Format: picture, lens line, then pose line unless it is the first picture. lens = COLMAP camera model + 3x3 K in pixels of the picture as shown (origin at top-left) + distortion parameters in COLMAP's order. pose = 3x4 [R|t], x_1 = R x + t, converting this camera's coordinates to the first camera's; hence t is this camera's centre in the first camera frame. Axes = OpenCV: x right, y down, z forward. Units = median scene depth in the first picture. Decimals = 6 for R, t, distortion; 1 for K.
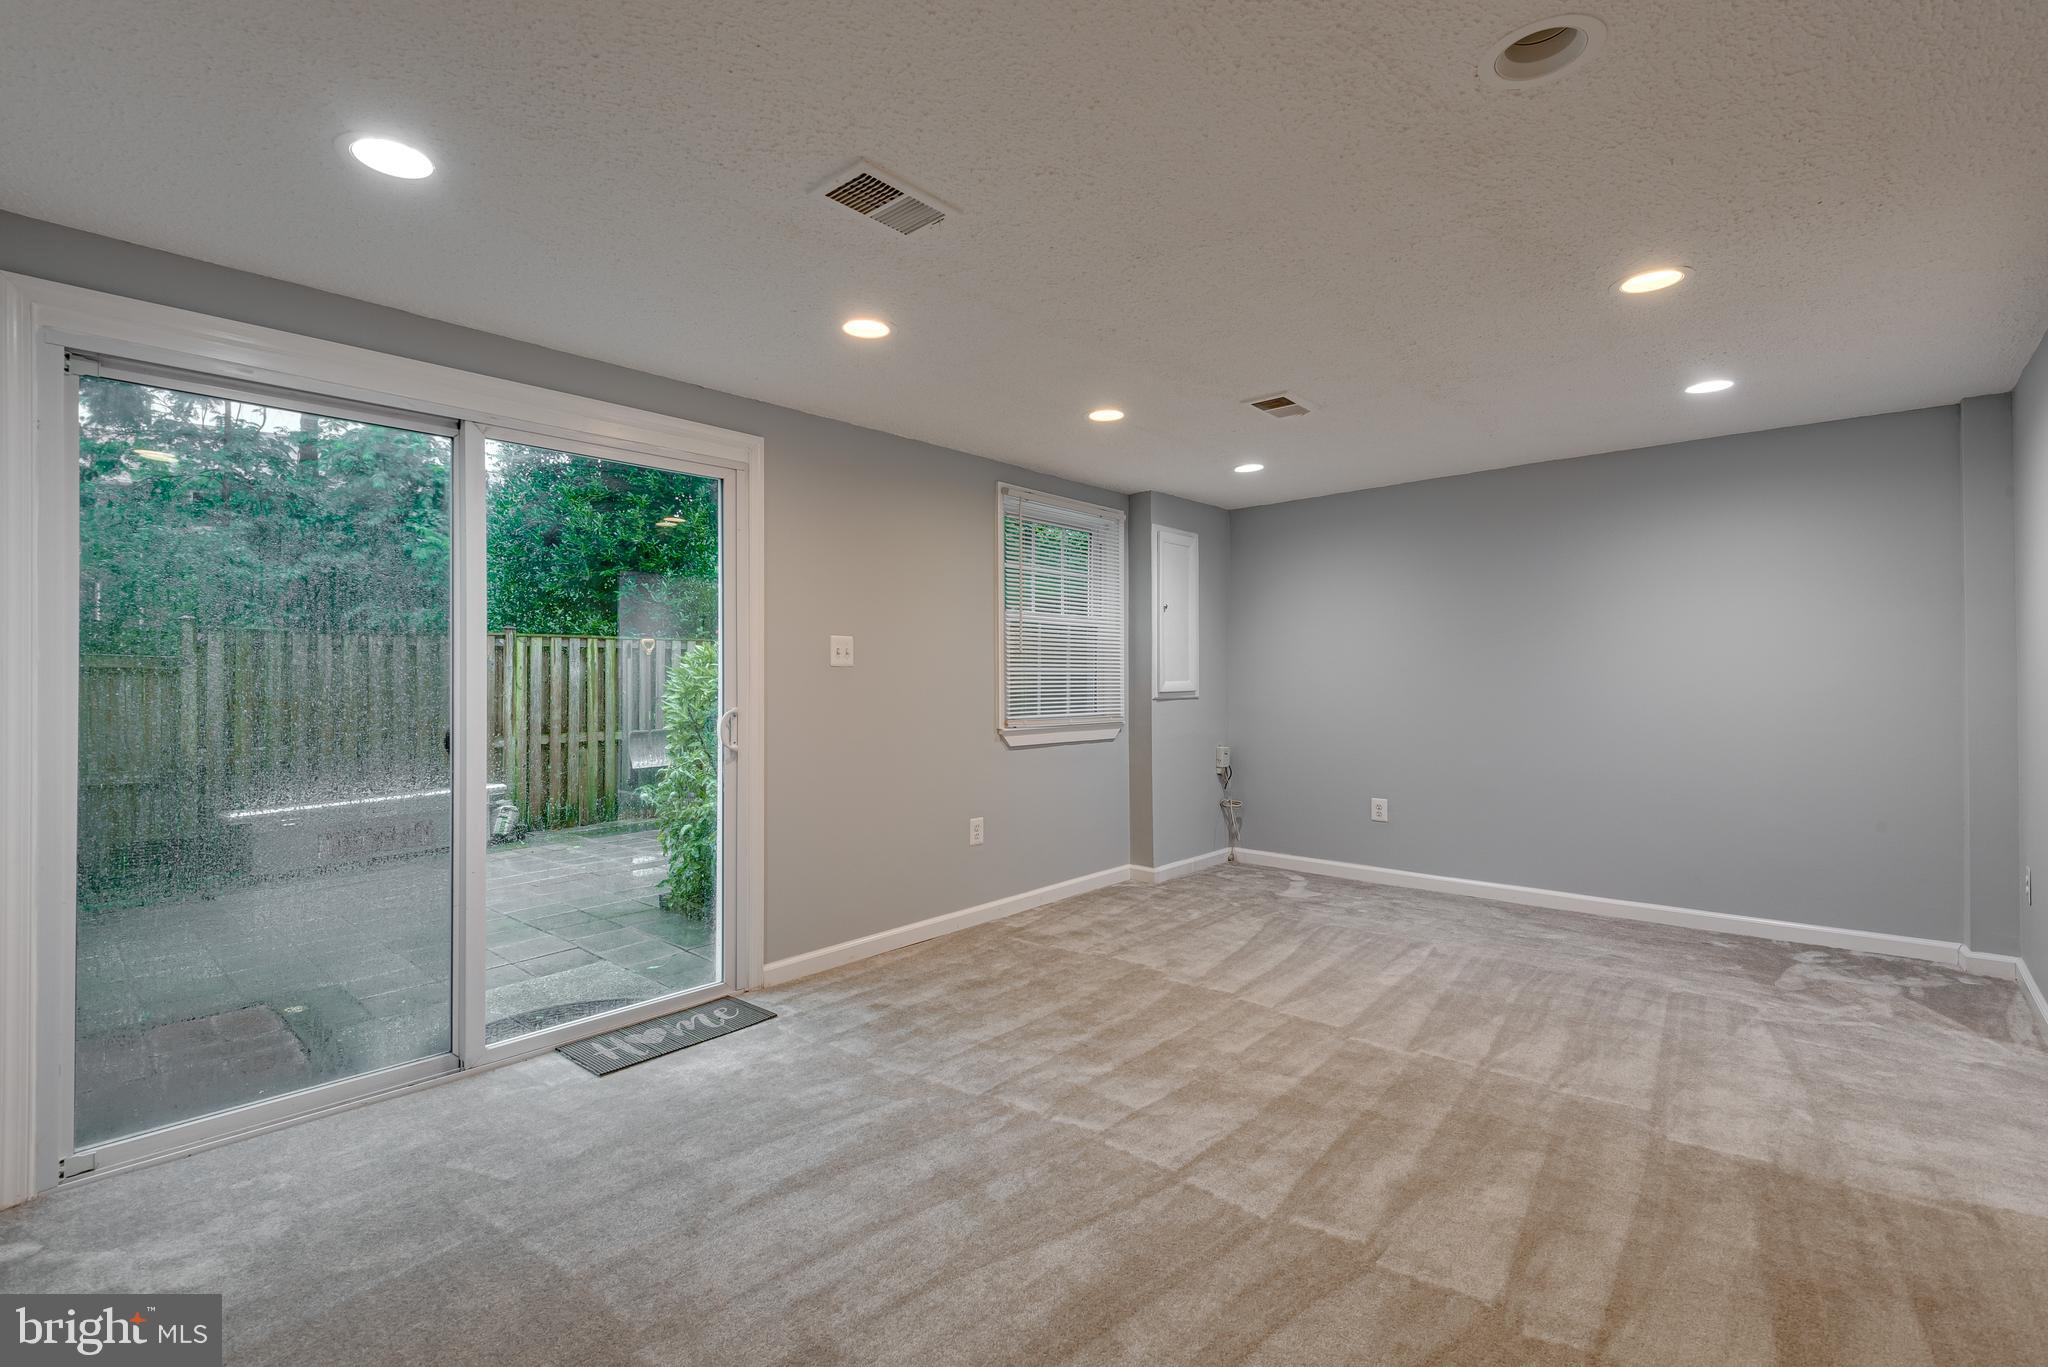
lens RADIAL K [[972.0, 0, 1044.6], [0, 972.0, 673.5], [0, 0, 1]] dist [0.051282, -0.029993]
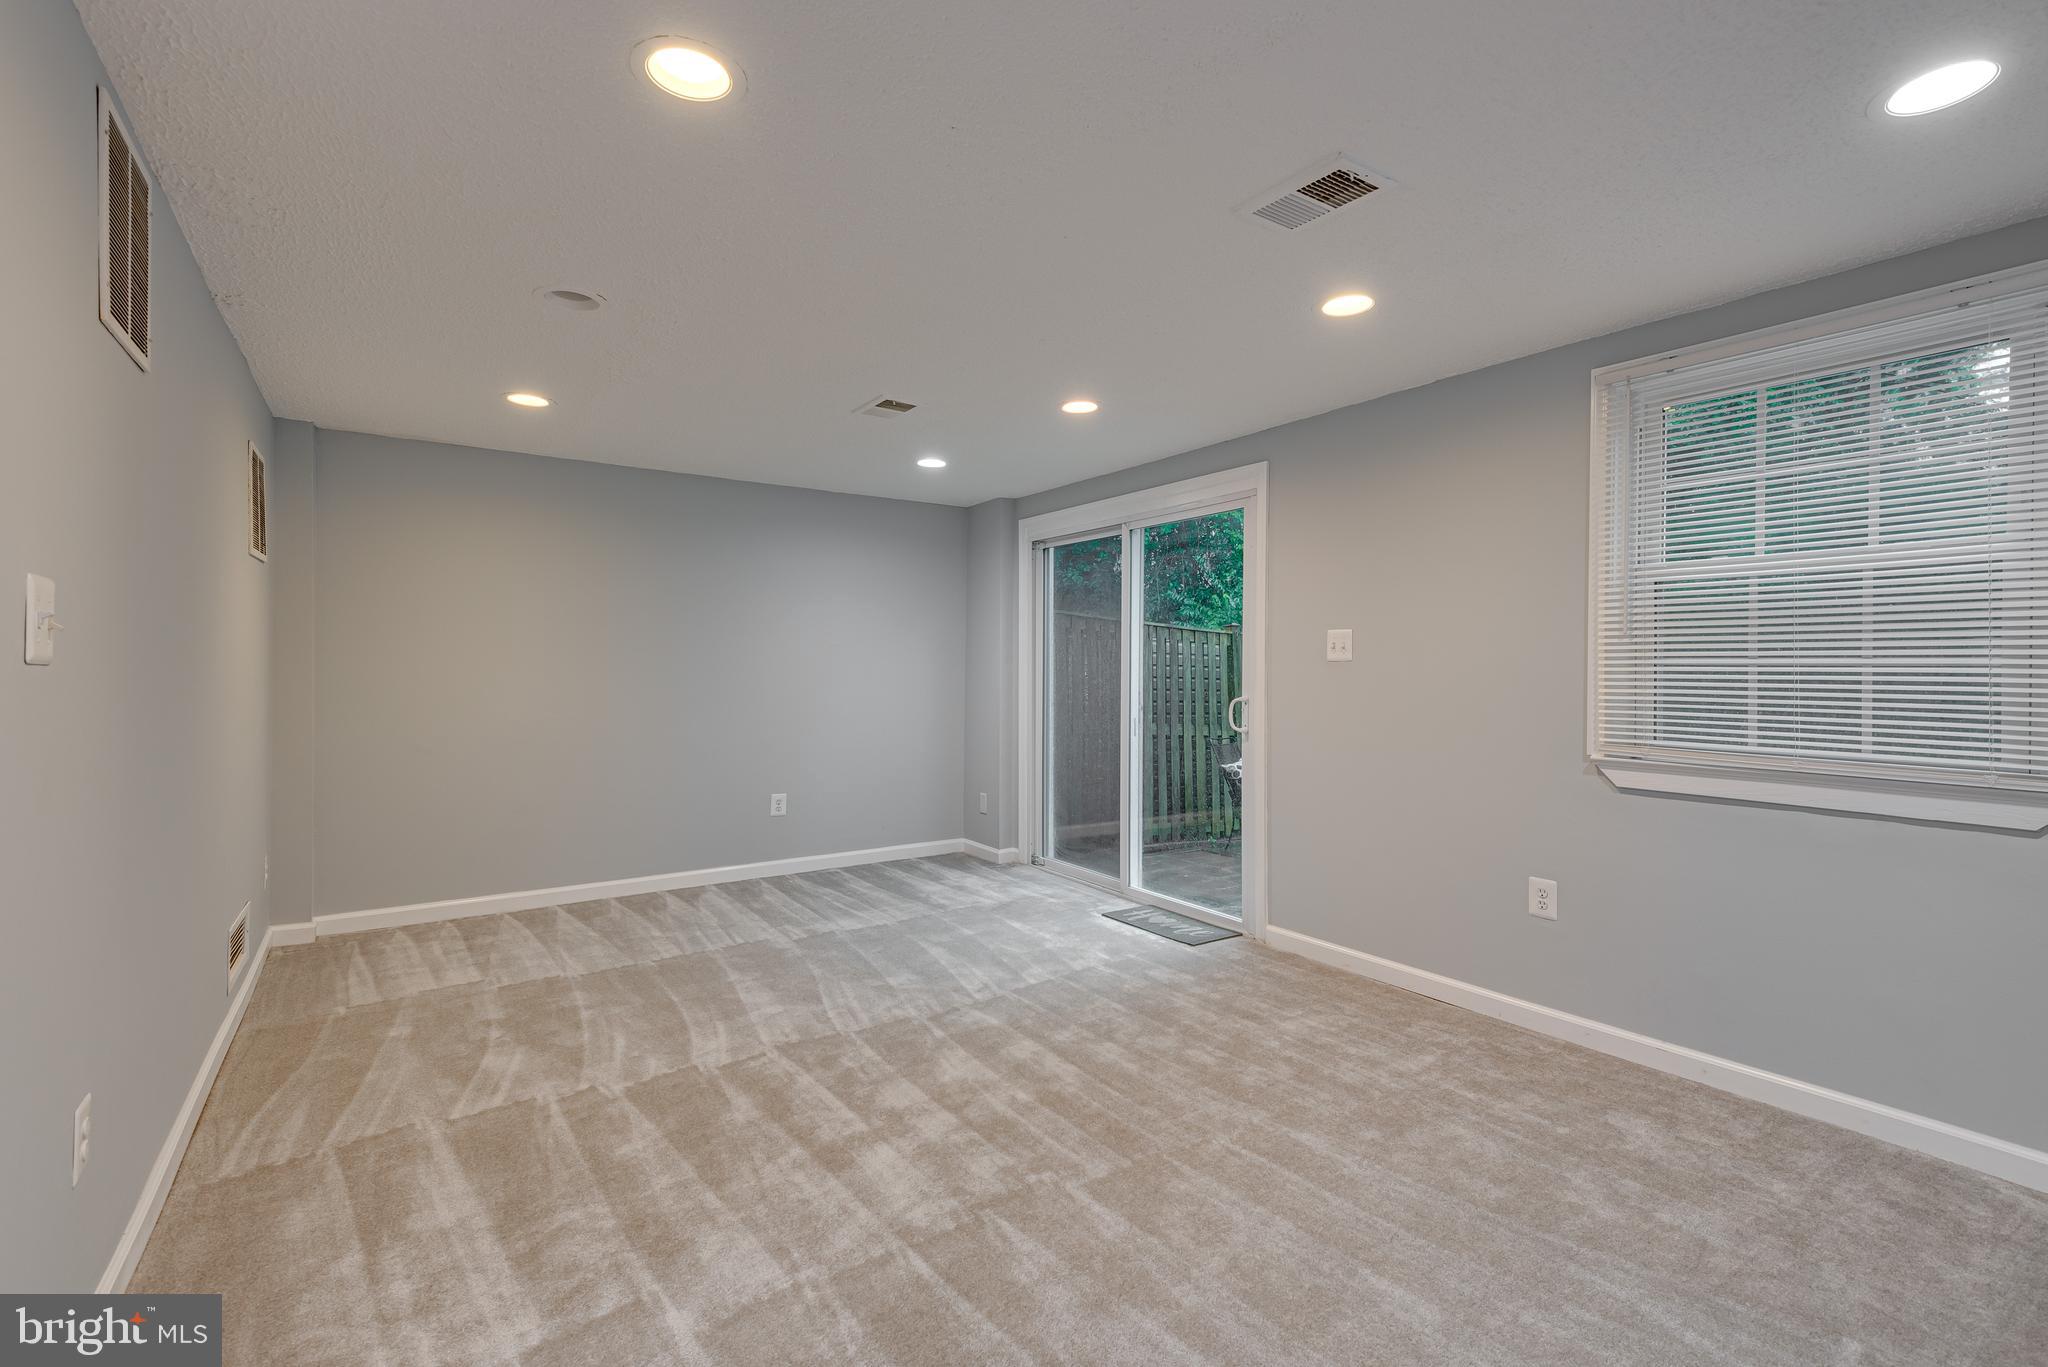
lens RADIAL K [[972.0, 0, 1044.6], [0, 972.0, 673.5], [0, 0, 1]] dist [0.051282, -0.029993]
pose [[-0.302077, 0.011298, -0.953217, 0.877042], [0.005002, 0.999935, 0.010267, -0.006925], [0.953270, -0.001667, -0.302114, 1.101042]]
